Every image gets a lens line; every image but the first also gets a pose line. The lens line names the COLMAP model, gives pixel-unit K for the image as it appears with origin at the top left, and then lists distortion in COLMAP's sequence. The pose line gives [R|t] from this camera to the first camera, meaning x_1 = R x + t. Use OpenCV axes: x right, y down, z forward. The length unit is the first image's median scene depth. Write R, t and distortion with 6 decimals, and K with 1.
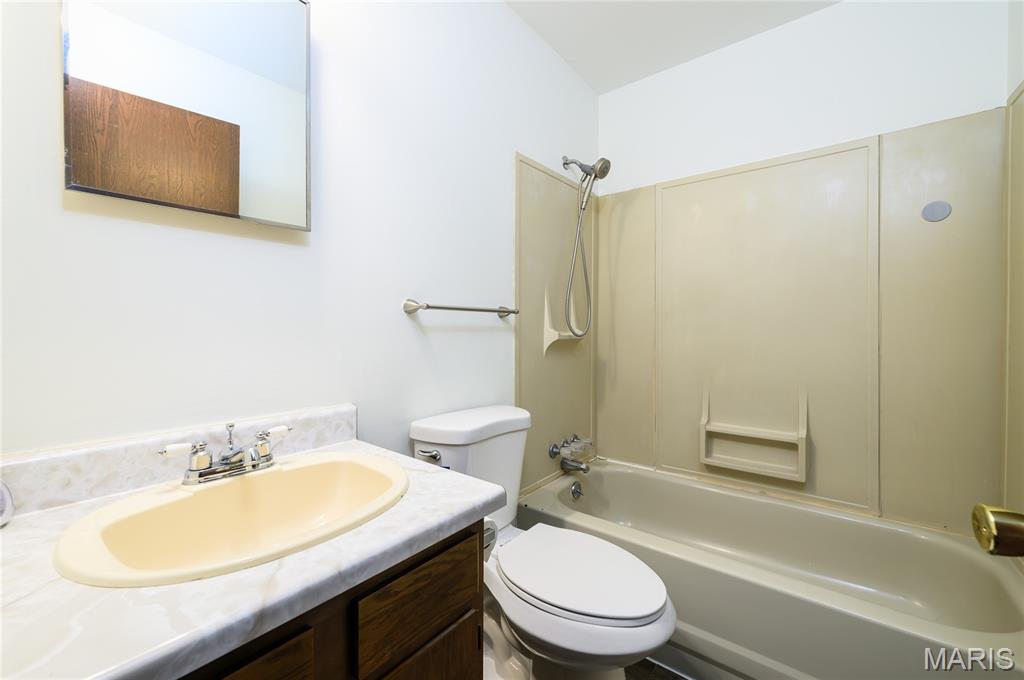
lens RADIAL K [[409.9, 0, 522.0], [0, 409.9, 333.3], [0, 0, 1]] dist [0.000046, -0.000257]
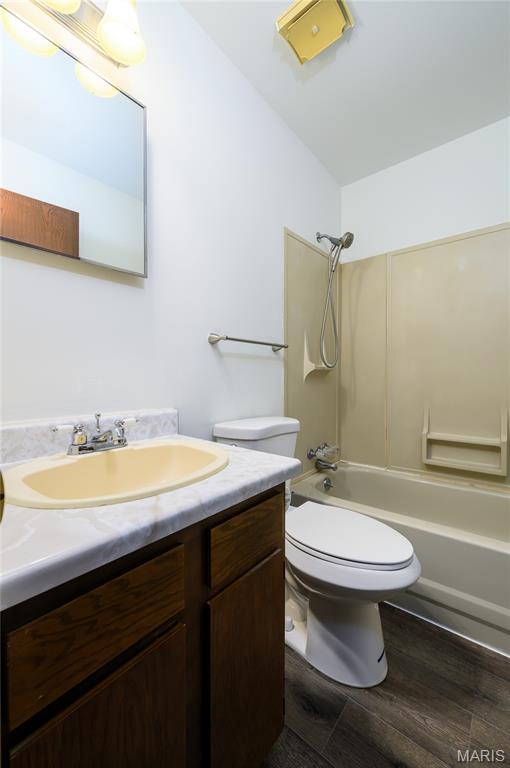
lens RADIAL K [[307.4, 0, 255.6], [0, 307.4, 384.6], [0, 0, 1]] dist [0.000046, -0.000257]
pose [[0.999521, -0.004244, -0.030666, -0.105492], [0.004451, 0.999968, 0.006701, 0.081760], [0.030636, -0.006835, 0.999507, -0.005550]]
